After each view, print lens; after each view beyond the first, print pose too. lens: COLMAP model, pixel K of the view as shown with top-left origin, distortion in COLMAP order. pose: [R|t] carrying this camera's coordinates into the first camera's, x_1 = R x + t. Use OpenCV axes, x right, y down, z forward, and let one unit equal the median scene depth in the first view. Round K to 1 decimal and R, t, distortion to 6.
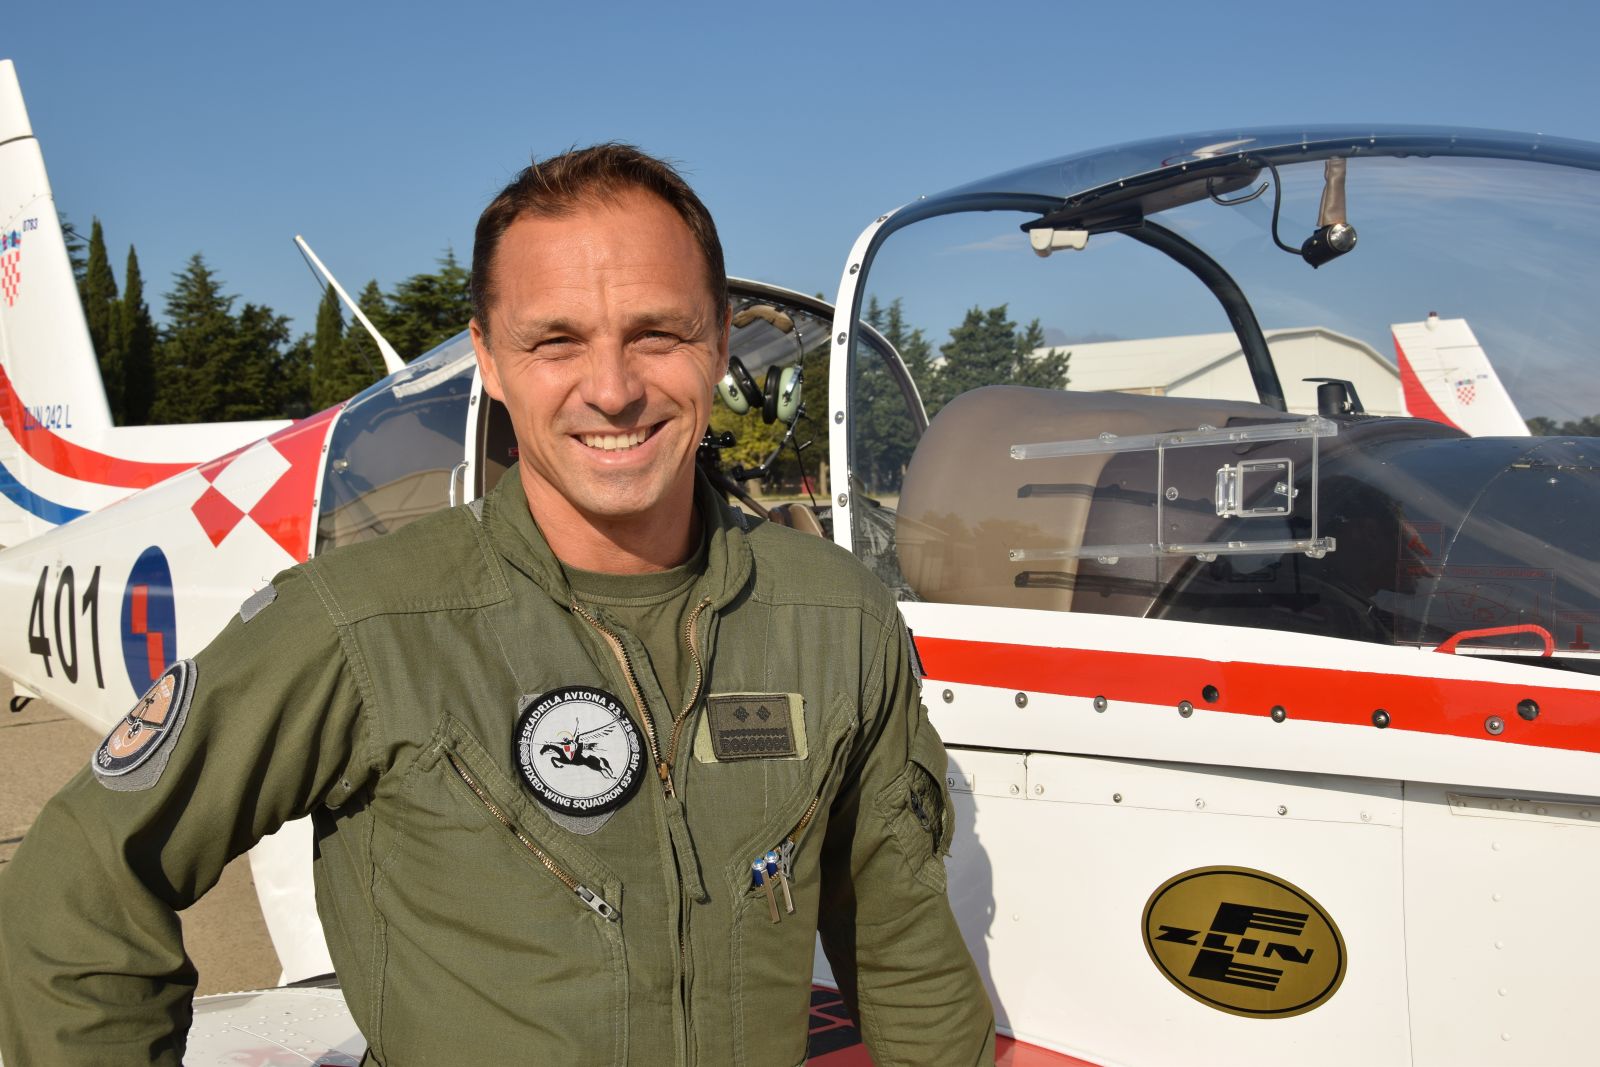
lens RADIAL K [[1568.7, 0, 801.4], [0, 1568.7, 537.9], [0, 0, 1]] dist [-0.010684, 0.000000]
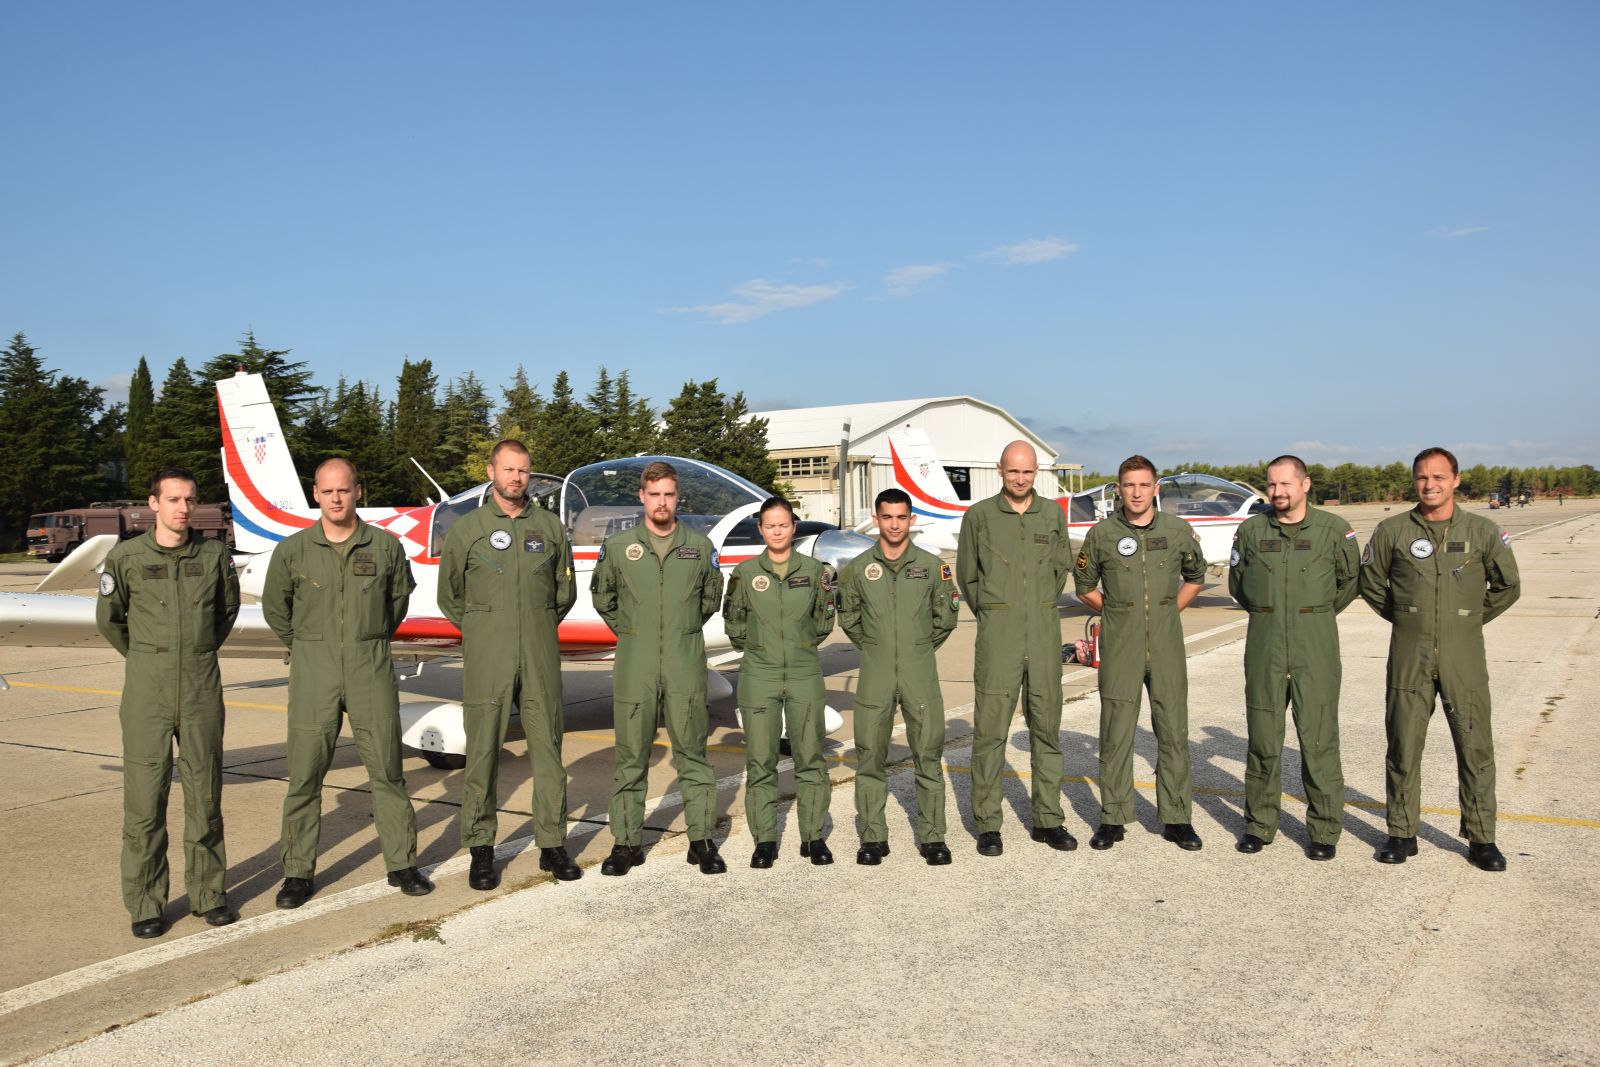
lens RADIAL K [[1508.6, 0, 800.3], [0, 1508.6, 531.7], [0, 0, 1]] dist [-0.109249, 0.000000]
pose [[0.986107, -0.012408, 0.165645, -0.001041], [0.017486, 0.999420, -0.029237, 0.006111], [-0.165187, 0.031727, 0.985752, -0.168922]]
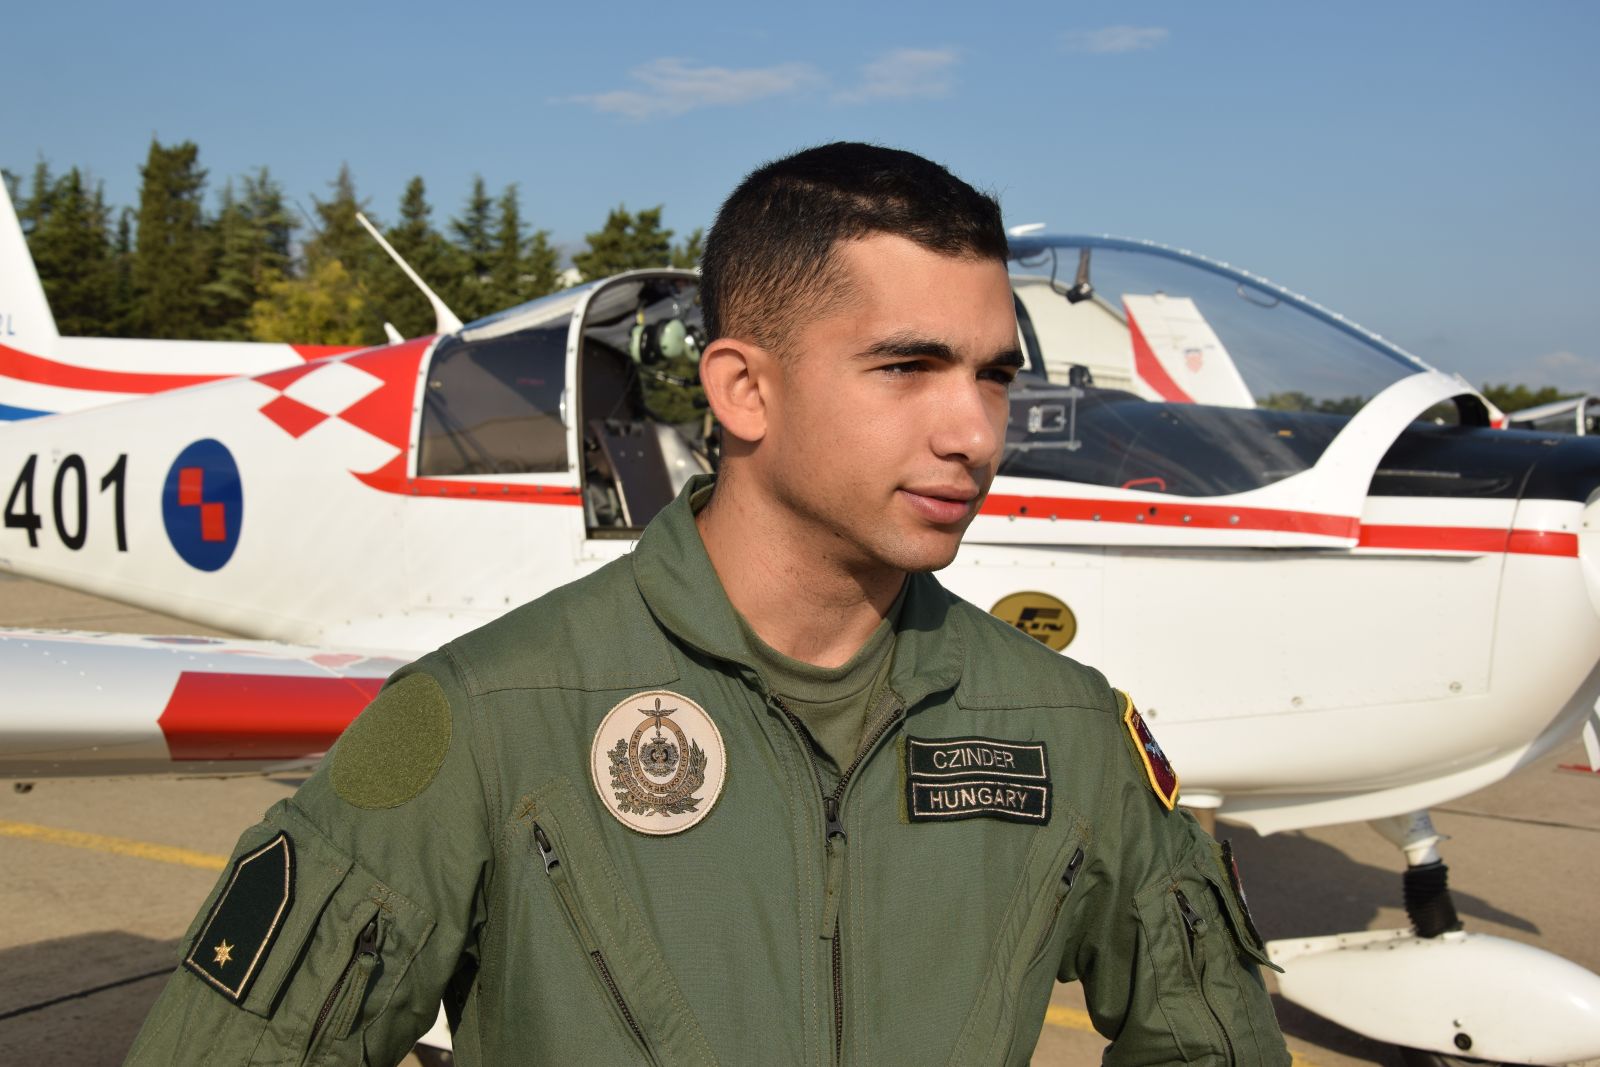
lens RADIAL K [[2178.1, 0, 793.9], [0, 2178.1, 534.4], [0, 0, 1]] dist [0.084755, 0.000000]
pose [[0.977515, 0.035158, 0.207916, -0.023011], [-0.036972, 0.999305, 0.004847, 0.004284], [-0.207601, -0.012425, 0.978135, -0.064468]]
